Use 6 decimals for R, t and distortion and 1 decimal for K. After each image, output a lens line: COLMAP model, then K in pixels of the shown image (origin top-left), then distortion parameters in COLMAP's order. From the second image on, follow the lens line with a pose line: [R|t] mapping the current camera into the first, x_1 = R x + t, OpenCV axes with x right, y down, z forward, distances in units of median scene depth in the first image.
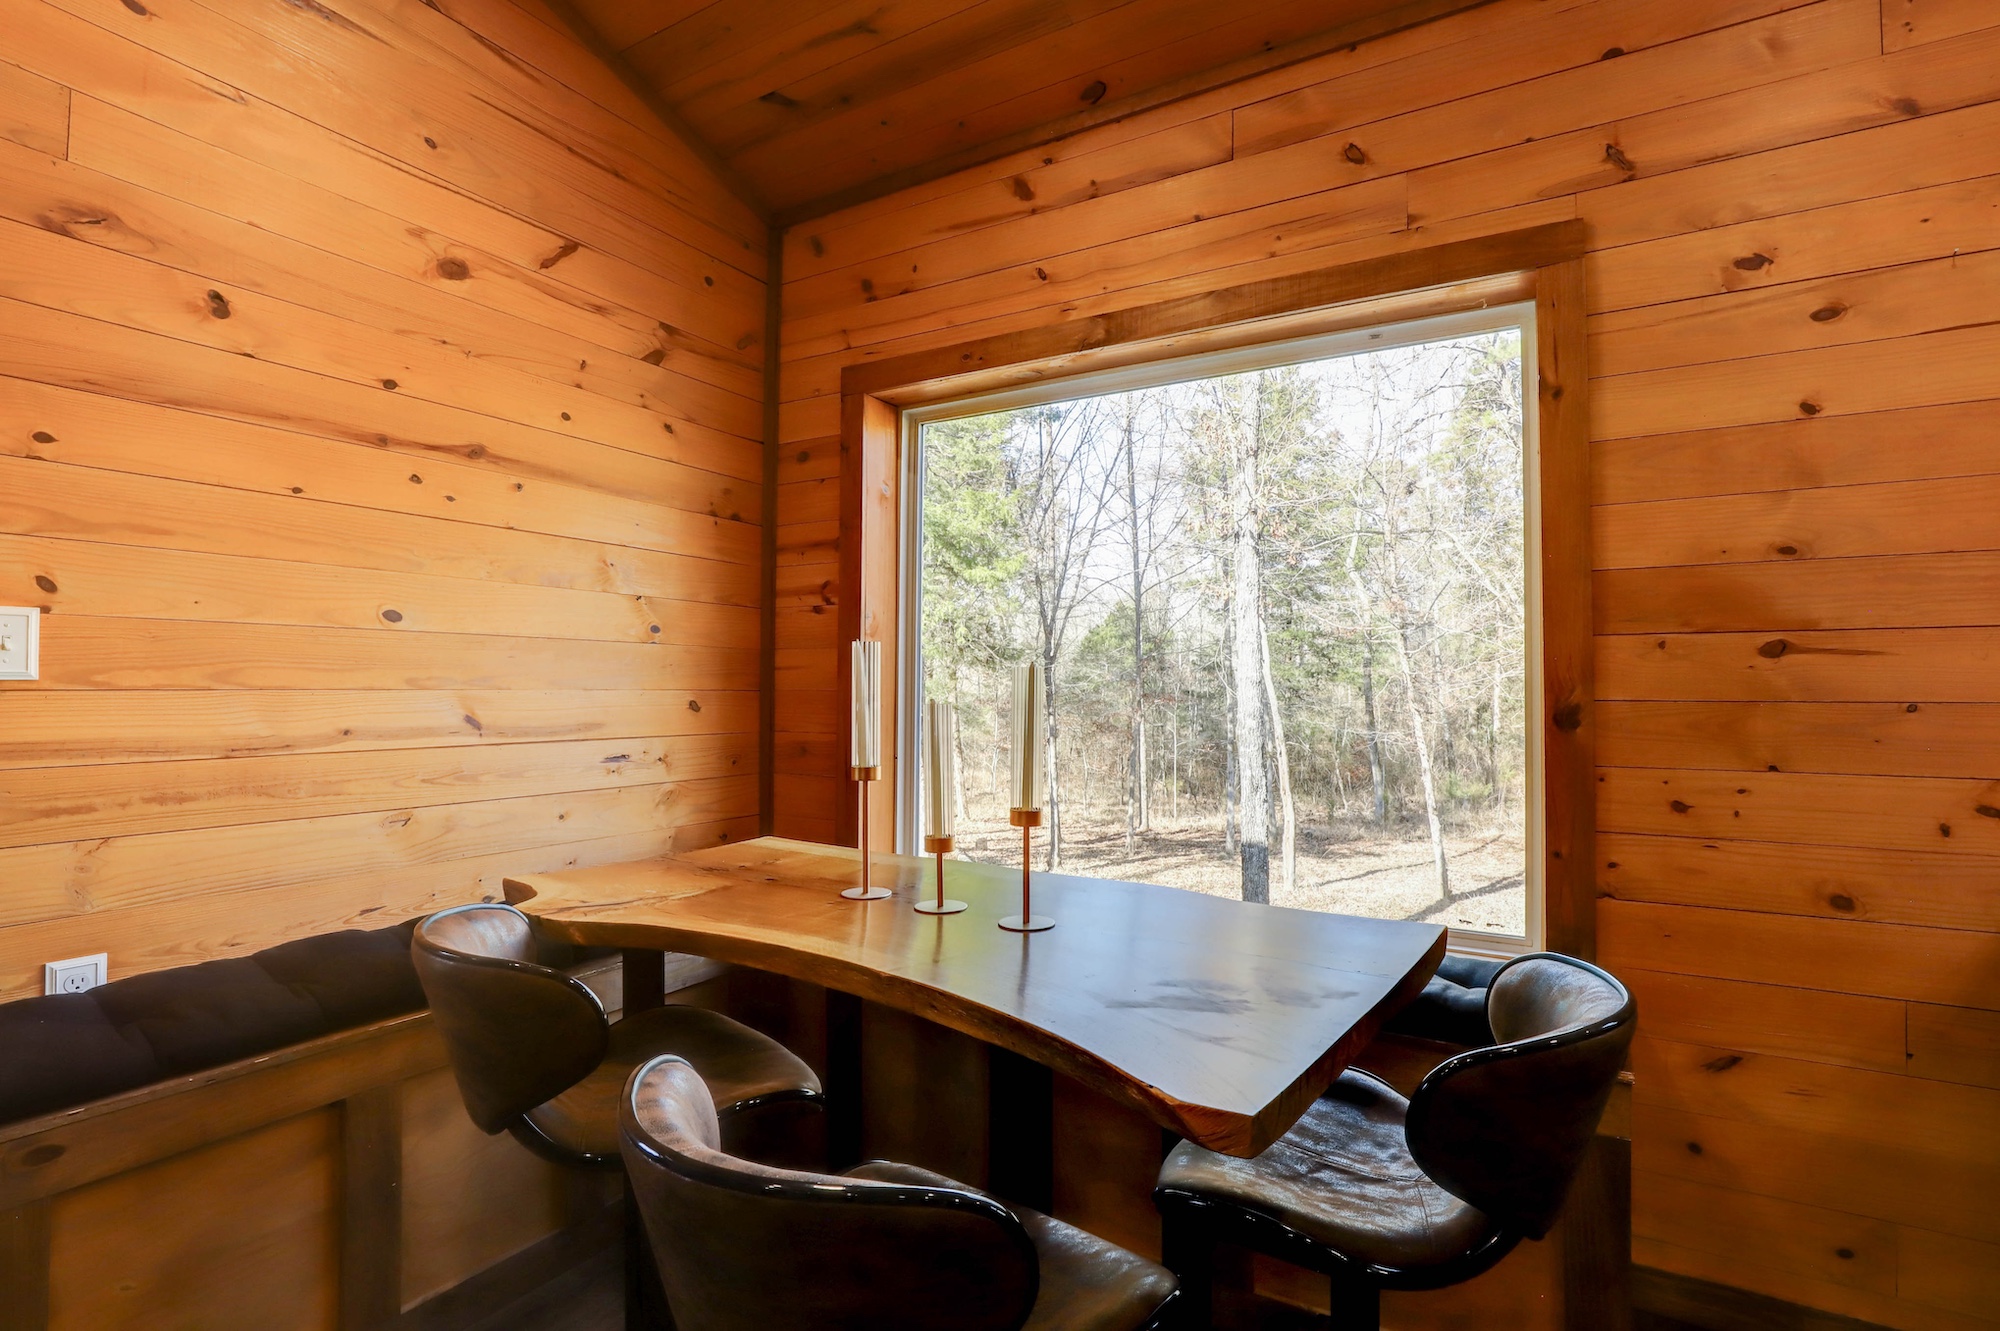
lens RADIAL K [[972.3, 0, 994.2], [0, 972.3, 656.6], [0, 0, 1]] dist [-0.029220, 0.004116]
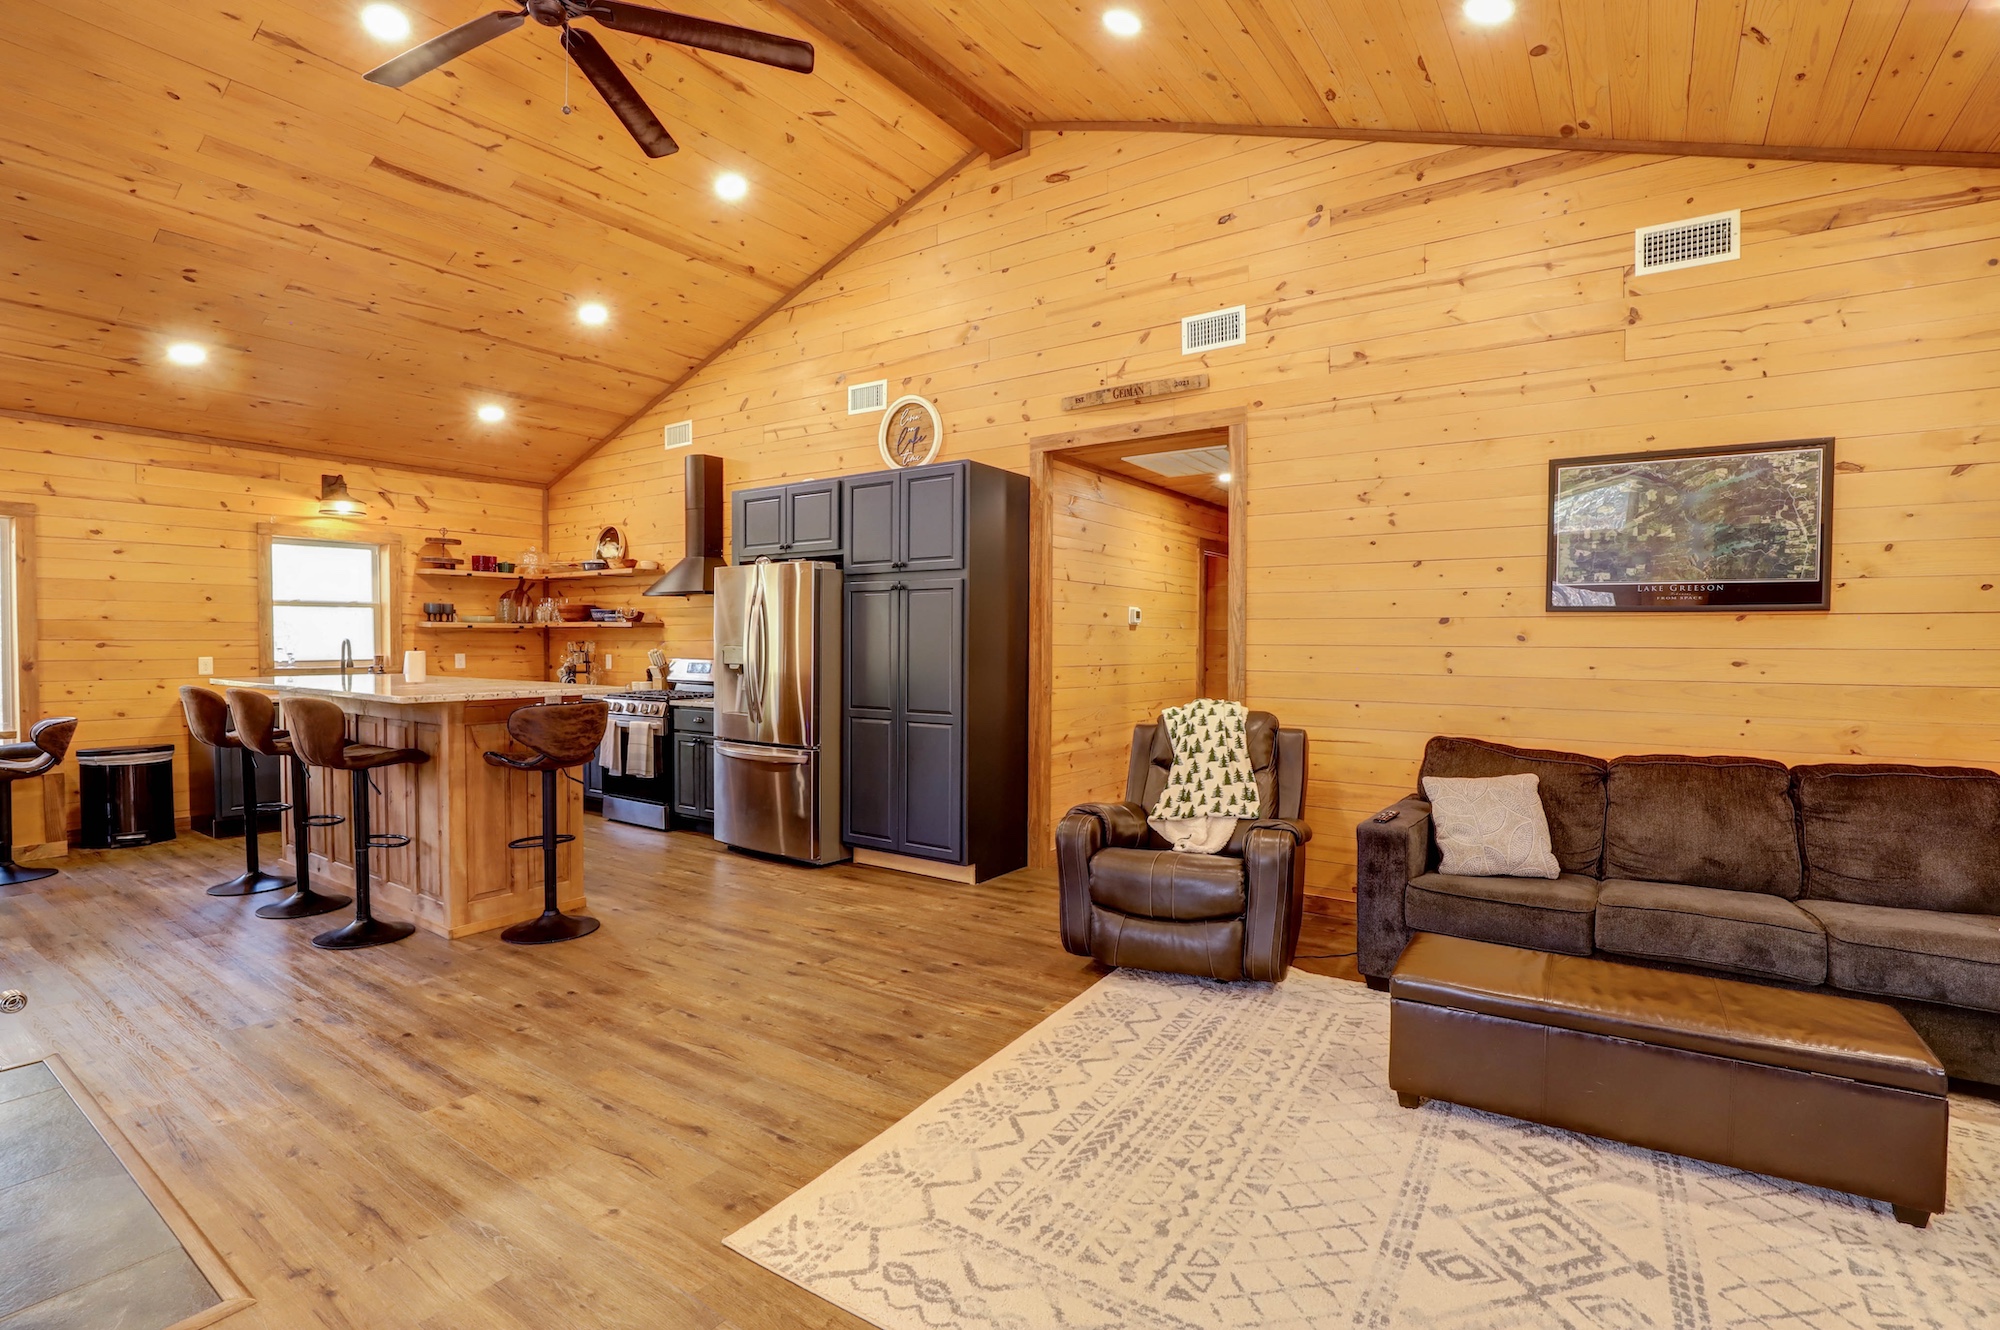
lens RADIAL K [[921.1, 0, 1001.4], [0, 921.1, 661.2], [0, 0, 1]] dist [-0.030175, 0.007472]
pose [[0.082890, -0.023773, 0.996275, -2.017724], [-0.031884, 0.999140, 0.026494, -0.131035], [-0.996049, -0.033961, 0.082061, -2.351604]]
